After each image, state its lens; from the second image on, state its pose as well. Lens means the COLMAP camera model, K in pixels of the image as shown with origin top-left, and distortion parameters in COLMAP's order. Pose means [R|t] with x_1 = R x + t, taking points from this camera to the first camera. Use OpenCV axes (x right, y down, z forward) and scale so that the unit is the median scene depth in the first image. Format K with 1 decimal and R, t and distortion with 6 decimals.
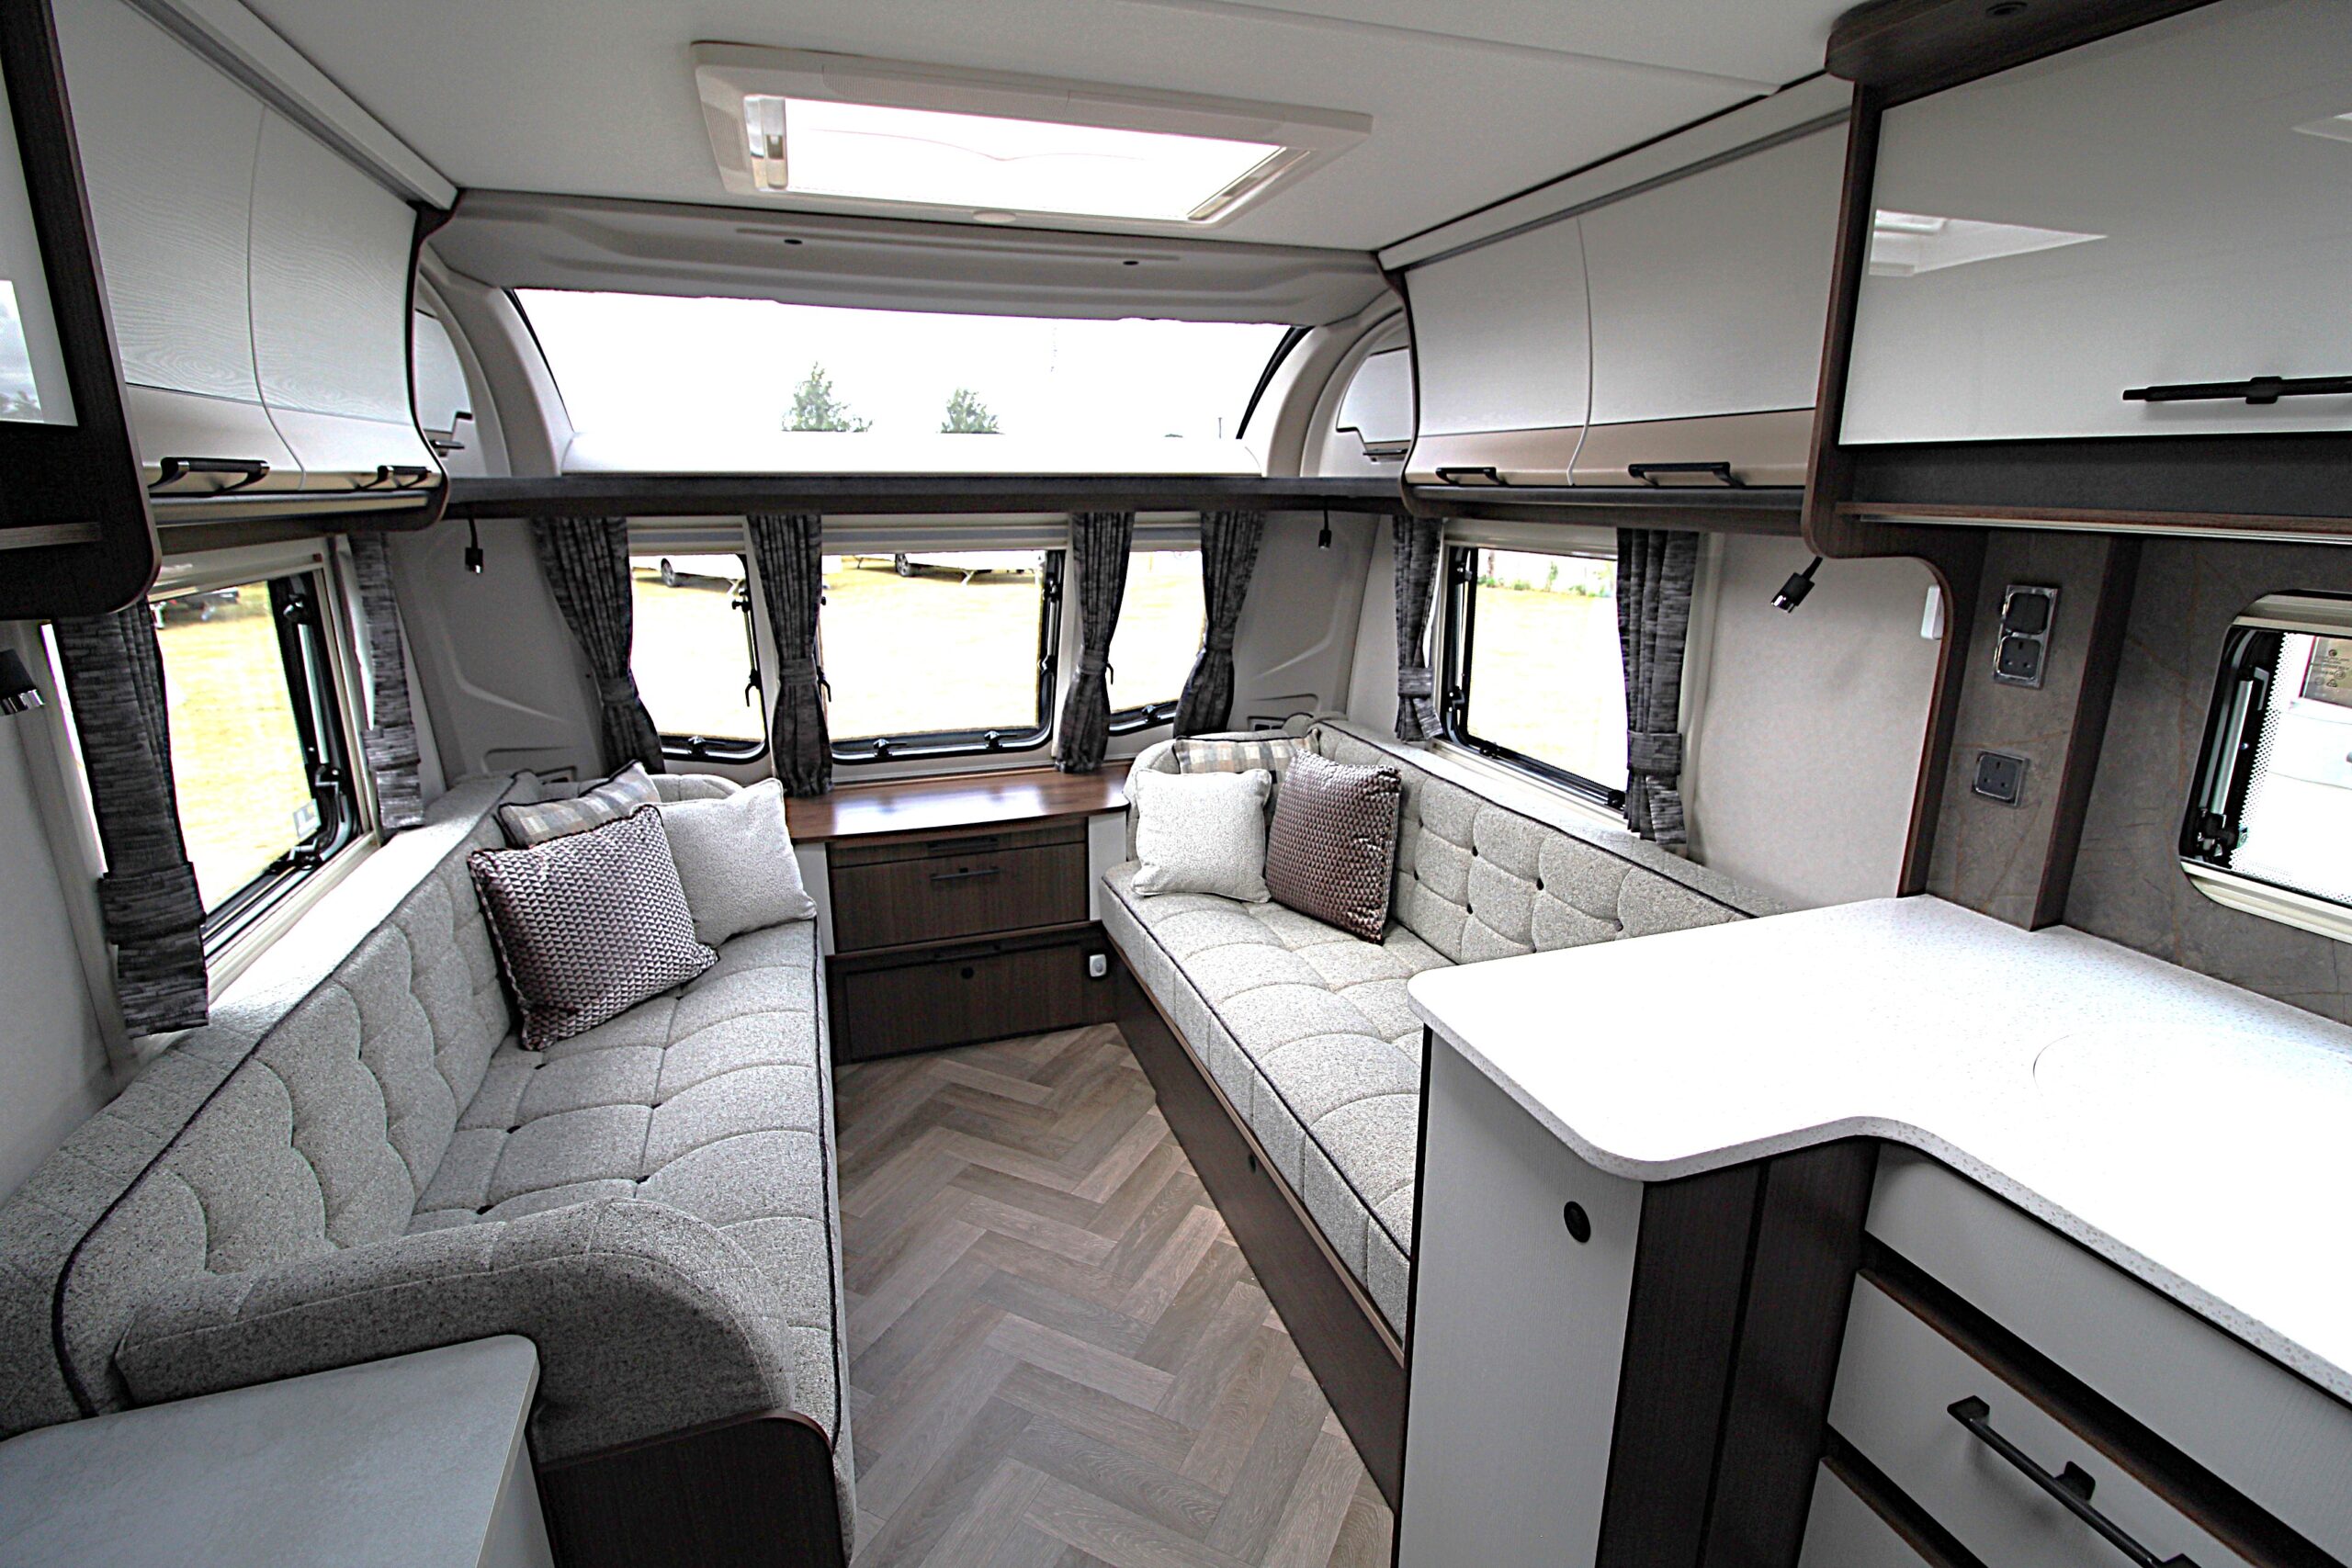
lens RADIAL K [[1092.7, 0, 1191.8], [0, 1092.7, 773.3], [0, 0, 1]] dist [-0.004077, -0.010926]
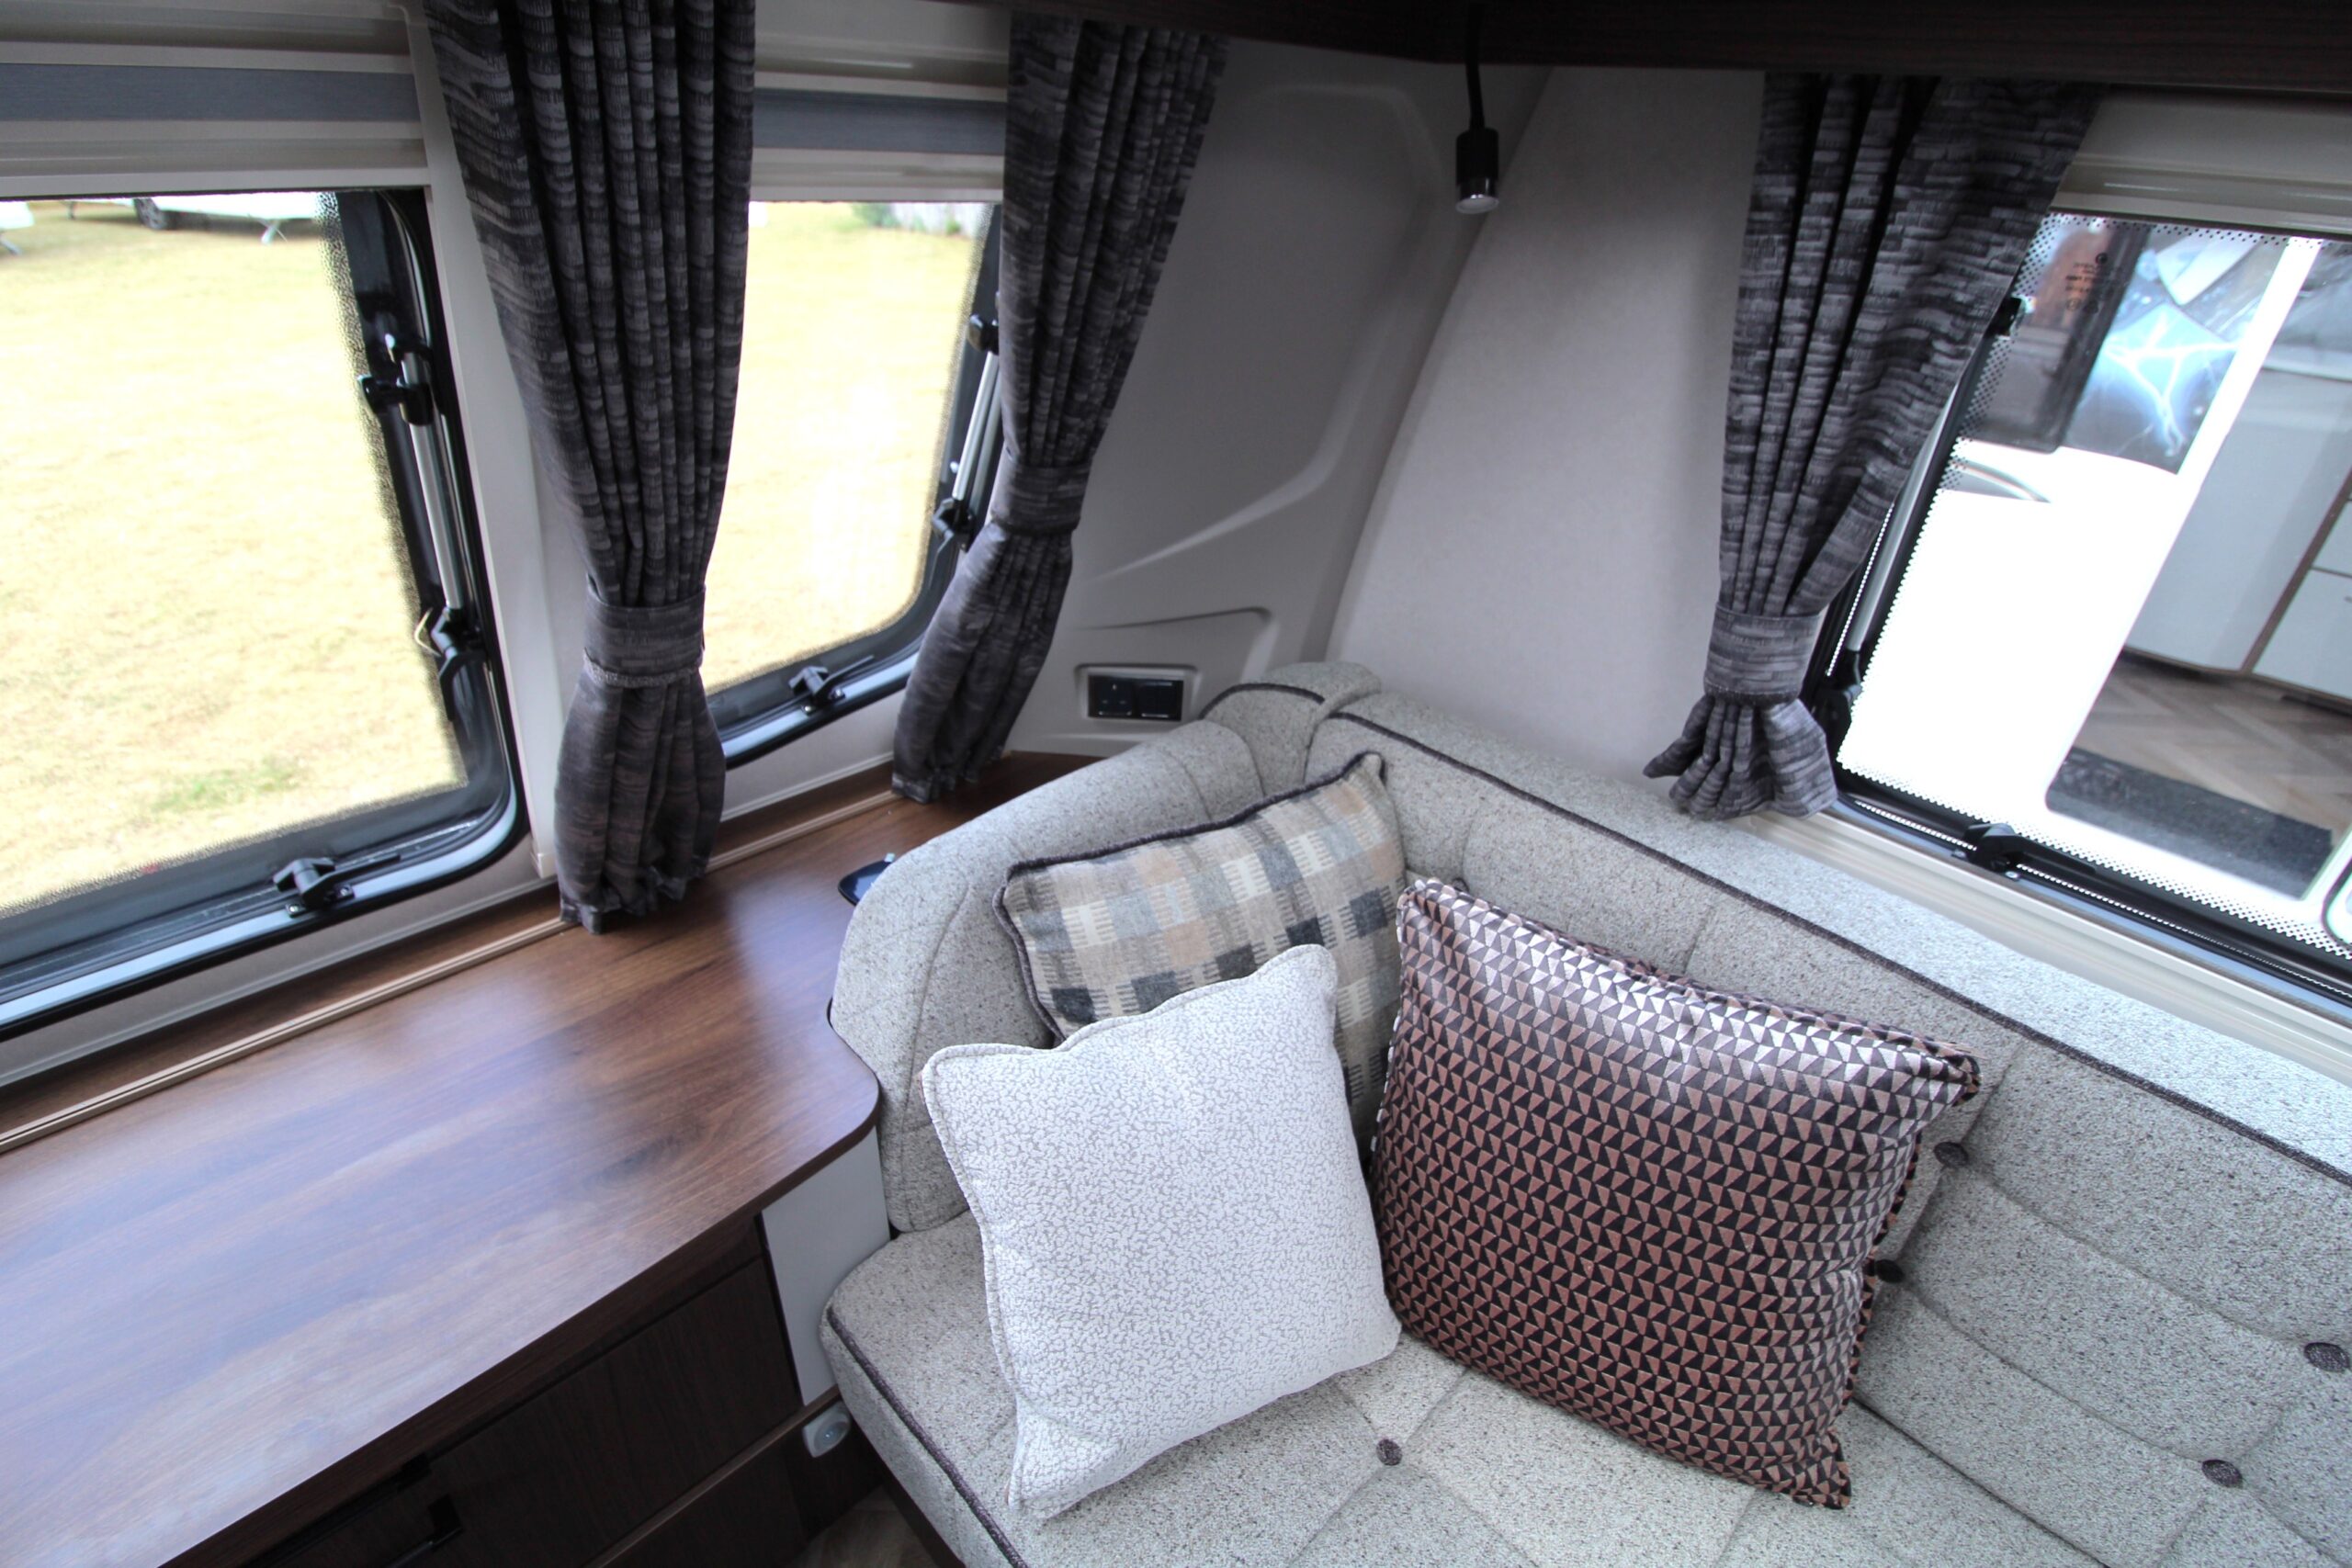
lens RADIAL K [[1092.7, 0, 1186.8], [0, 1092.7, 774.1], [0, 0, 1]] dist [-0.004077, -0.010926]
pose [[0.903488, -0.182937, 0.387613, -0.109950], [0.065902, 0.952879, 0.296106, -0.194249], [-0.423517, -0.241984, 0.872970, 0.950765]]
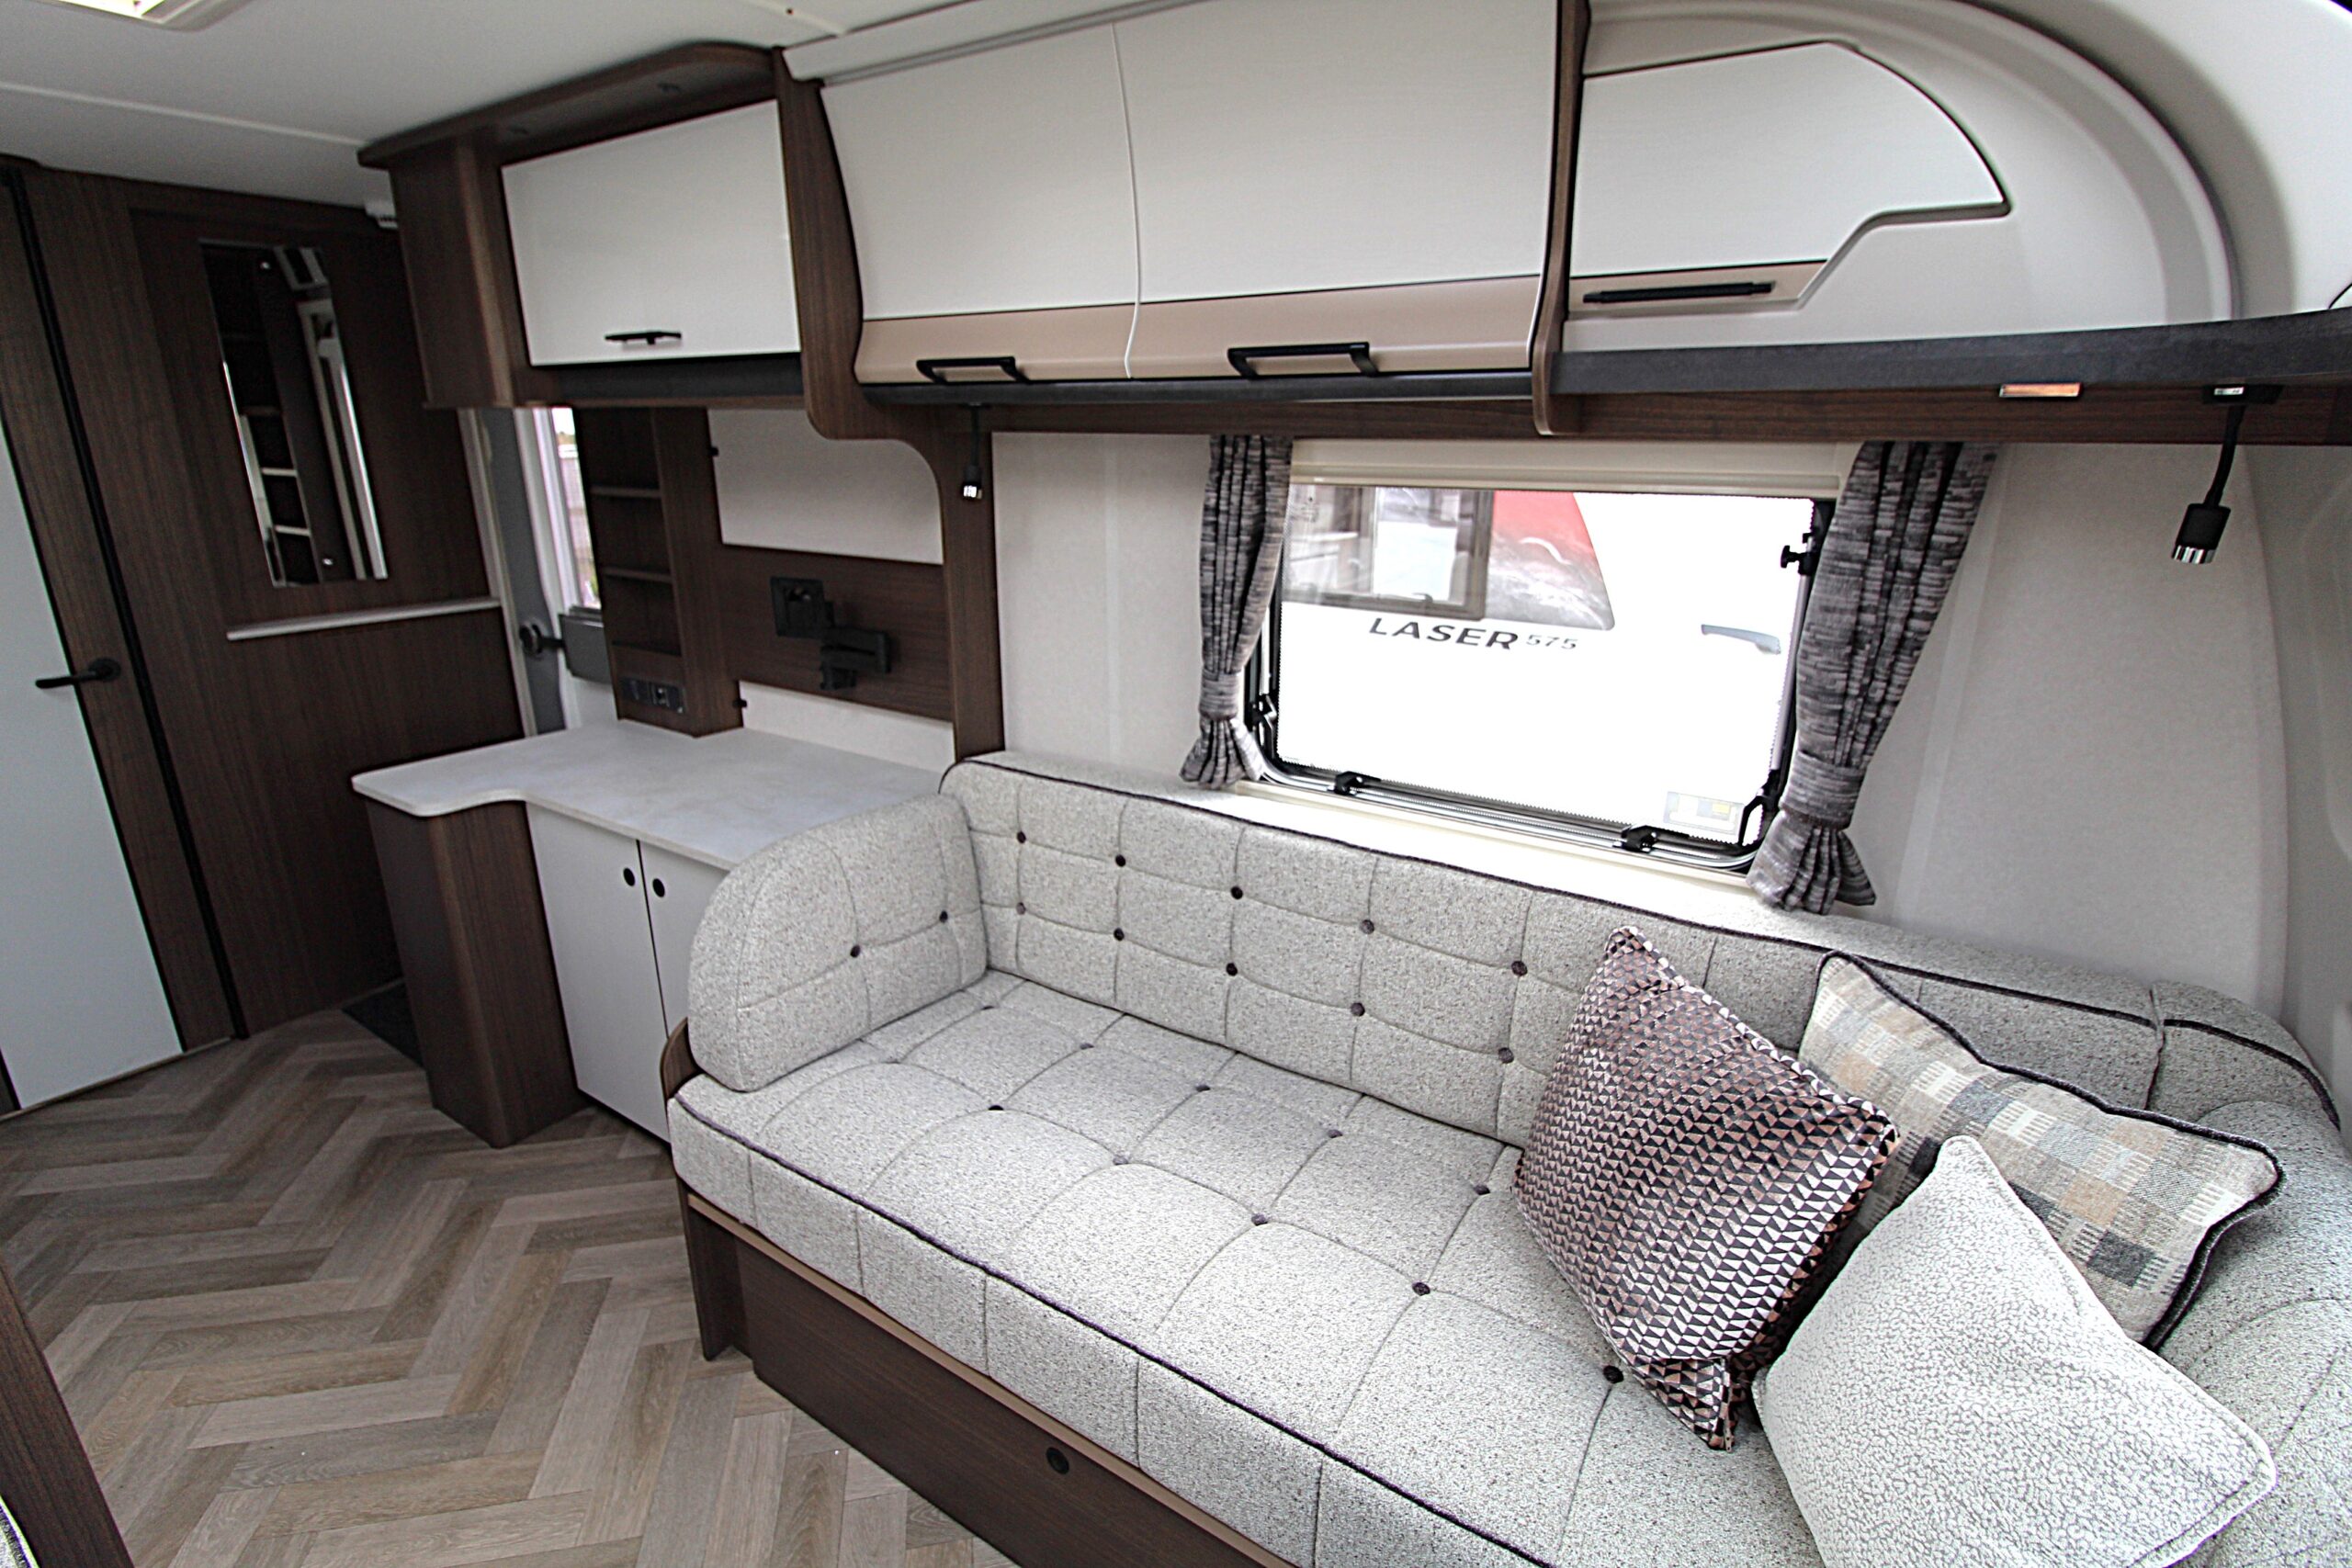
lens RADIAL K [[1092.7, 0, 1190.8], [0, 1092.7, 772.5], [0, 0, 1]] dist [-0.004077, -0.010926]
pose [[-0.790689, 0.178693, -0.585559, -0.059987], [-0.162948, 0.860529, 0.482636, -0.259841], [0.590134, 0.477031, -0.651293, 1.101122]]
